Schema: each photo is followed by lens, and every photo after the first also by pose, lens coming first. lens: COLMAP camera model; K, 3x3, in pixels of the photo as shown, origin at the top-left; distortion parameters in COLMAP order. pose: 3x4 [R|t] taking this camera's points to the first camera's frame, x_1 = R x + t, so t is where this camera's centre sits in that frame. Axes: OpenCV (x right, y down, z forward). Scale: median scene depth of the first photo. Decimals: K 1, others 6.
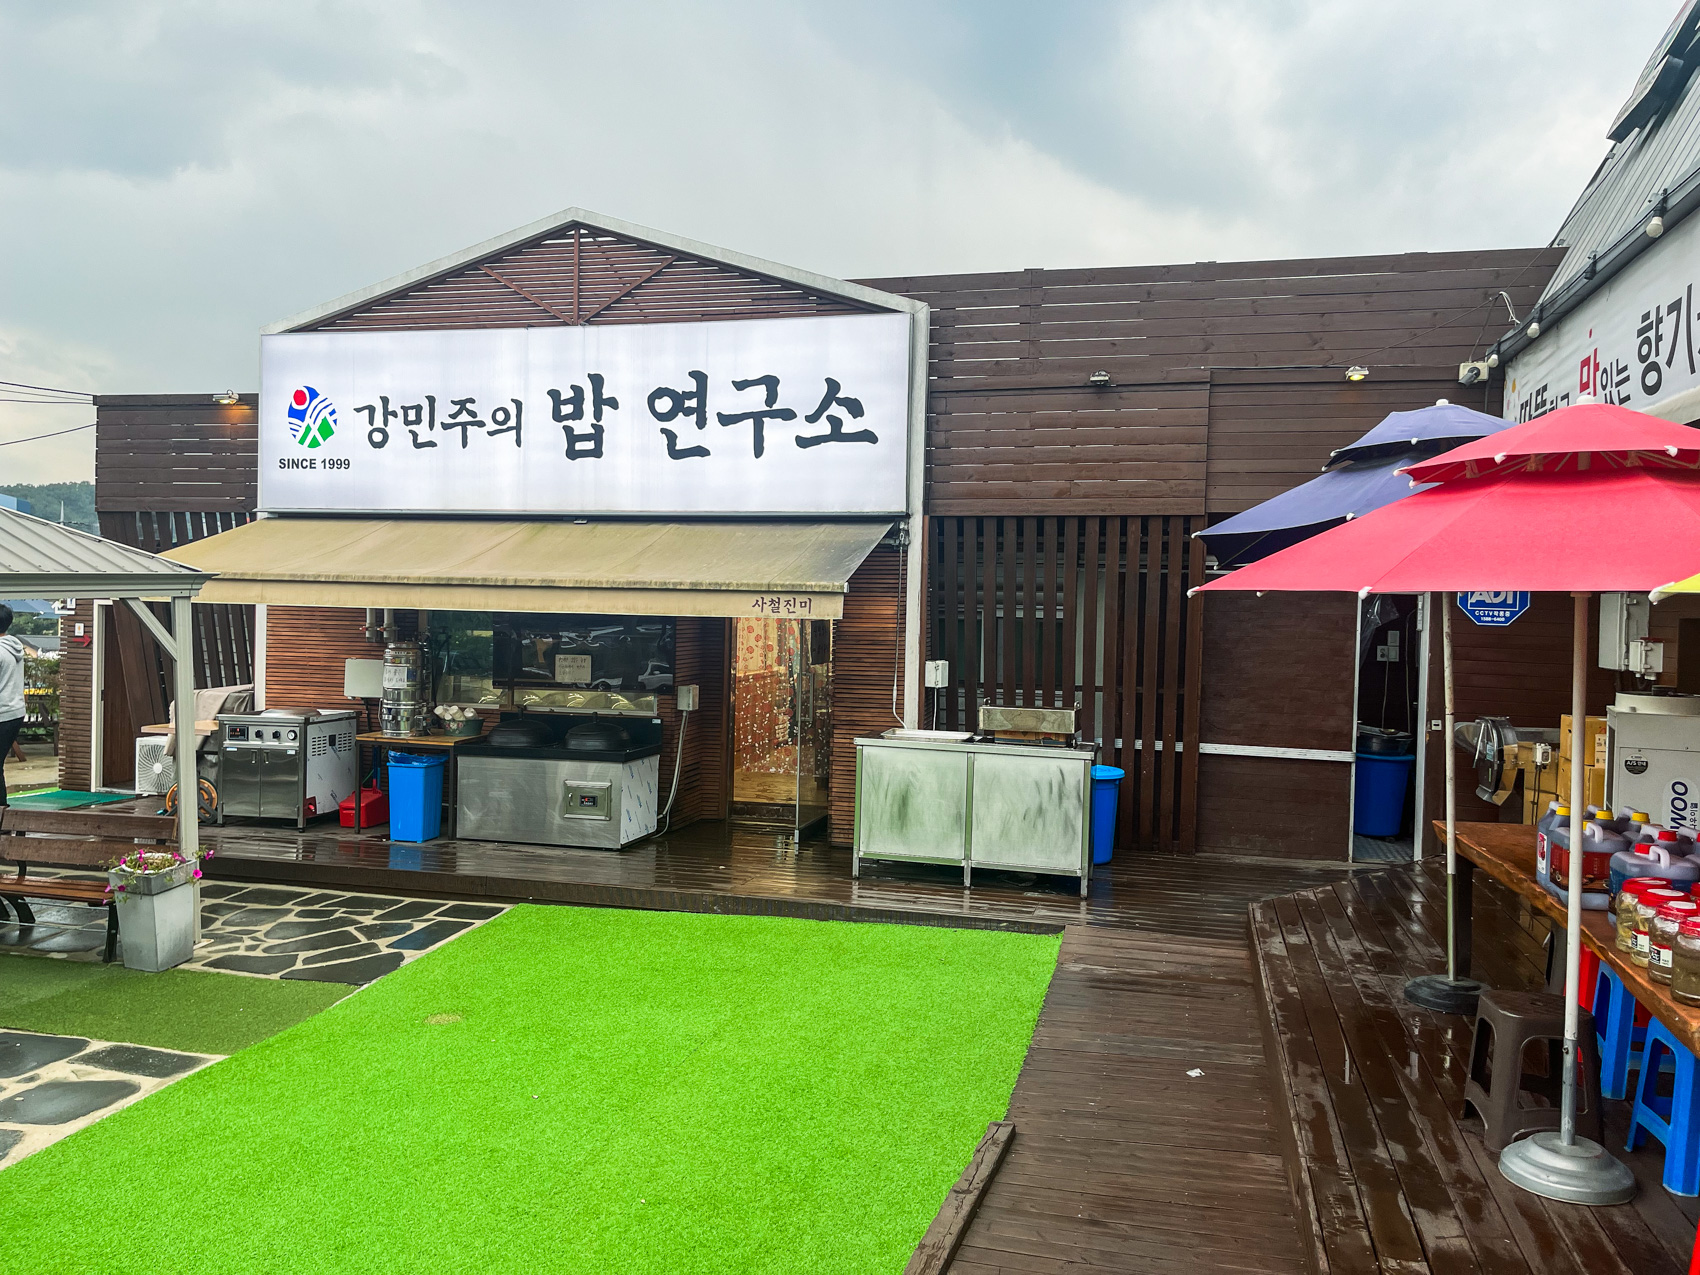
lens RADIAL K [[1313.7, 0, 850.0], [0, 1313.7, 637.5], [0, 0, 1]] dist [0.099414, -0.000667]
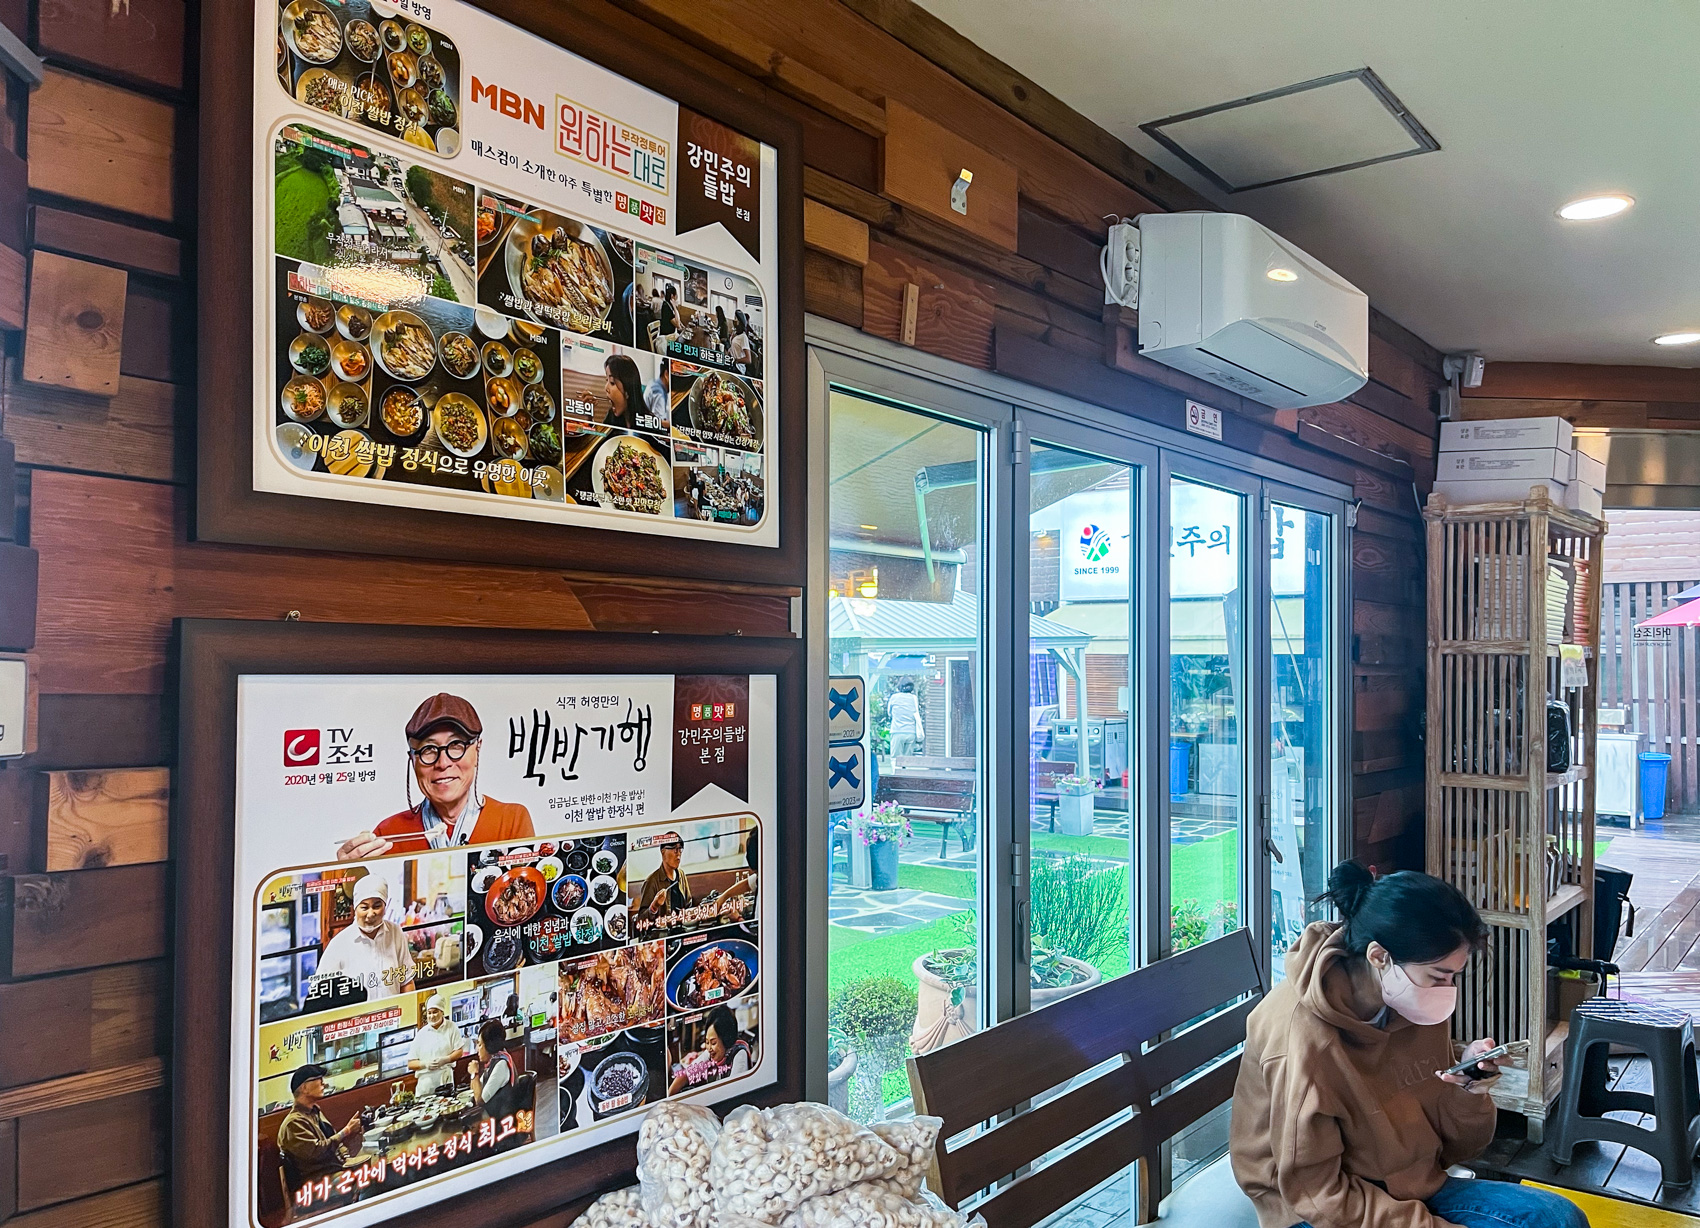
lens RADIAL K [[1259.7, 0, 853.0], [0, 1259.7, 641.1], [0, 0, 1]] dist [-0.002500, -0.000384]
pose [[0.908062, -0.024356, -0.418127, -0.026926], [0.004656, 0.998833, -0.048072, 0.035151], [0.418810, 0.041705, 0.907116, -0.609986]]
